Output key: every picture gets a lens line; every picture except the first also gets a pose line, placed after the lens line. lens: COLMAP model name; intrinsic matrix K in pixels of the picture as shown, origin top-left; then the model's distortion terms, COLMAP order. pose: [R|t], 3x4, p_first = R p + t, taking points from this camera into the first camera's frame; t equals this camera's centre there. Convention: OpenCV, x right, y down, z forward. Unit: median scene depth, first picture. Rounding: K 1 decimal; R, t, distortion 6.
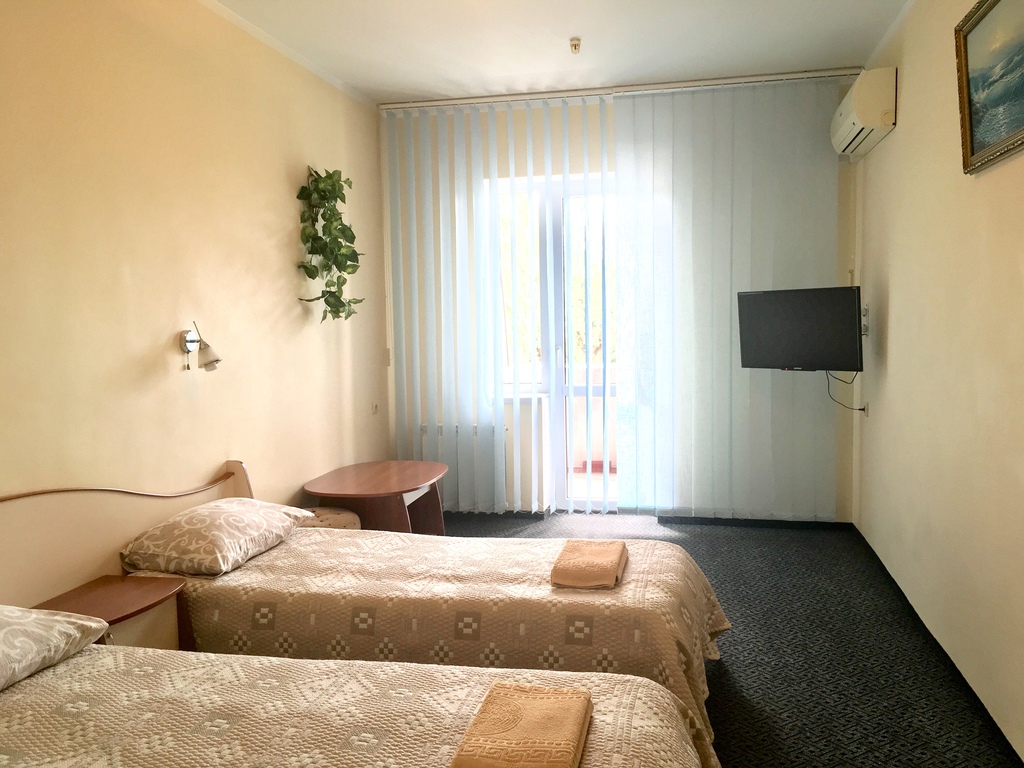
lens RADIAL K [[862.9, 0, 515.2], [0, 862.9, 383.0], [0, 0, 1]] dist [0.009278, -0.027734]
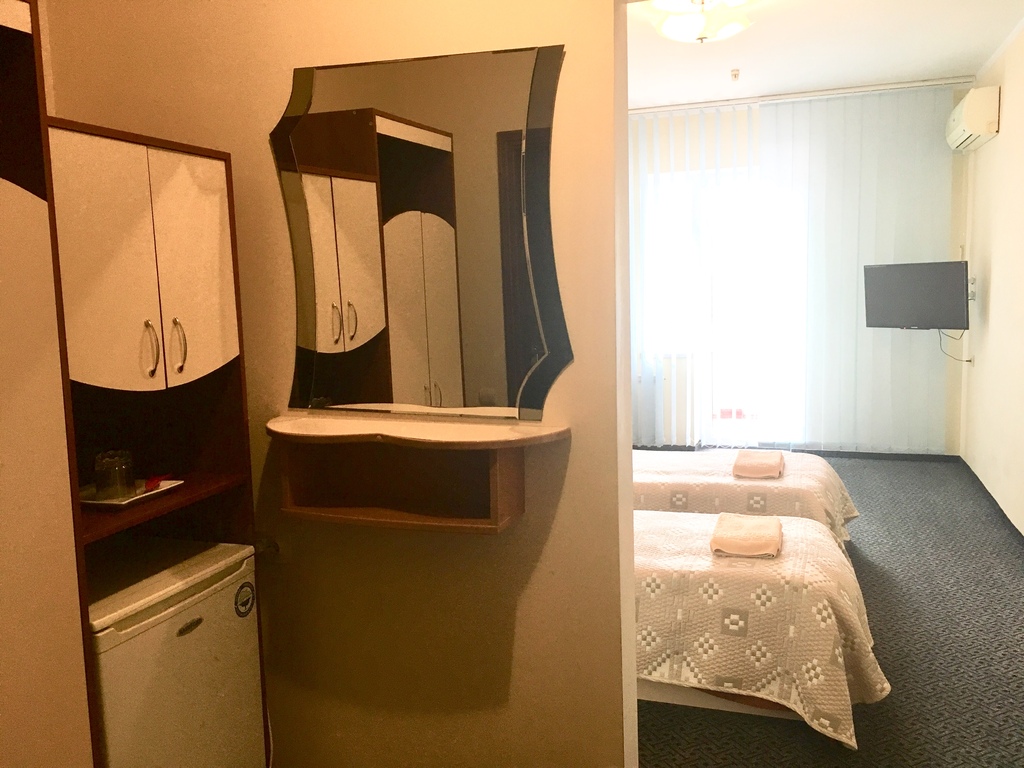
lens RADIAL K [[862.9, 0, 508.0], [0, 862.9, 383.8], [0, 0, 1]] dist [0.009278, -0.027734]
pose [[0.992046, 0.001927, -0.125860, -0.100555], [0.003717, 0.998998, 0.044593, 0.006801], [0.125820, -0.044706, 0.991045, -0.322303]]
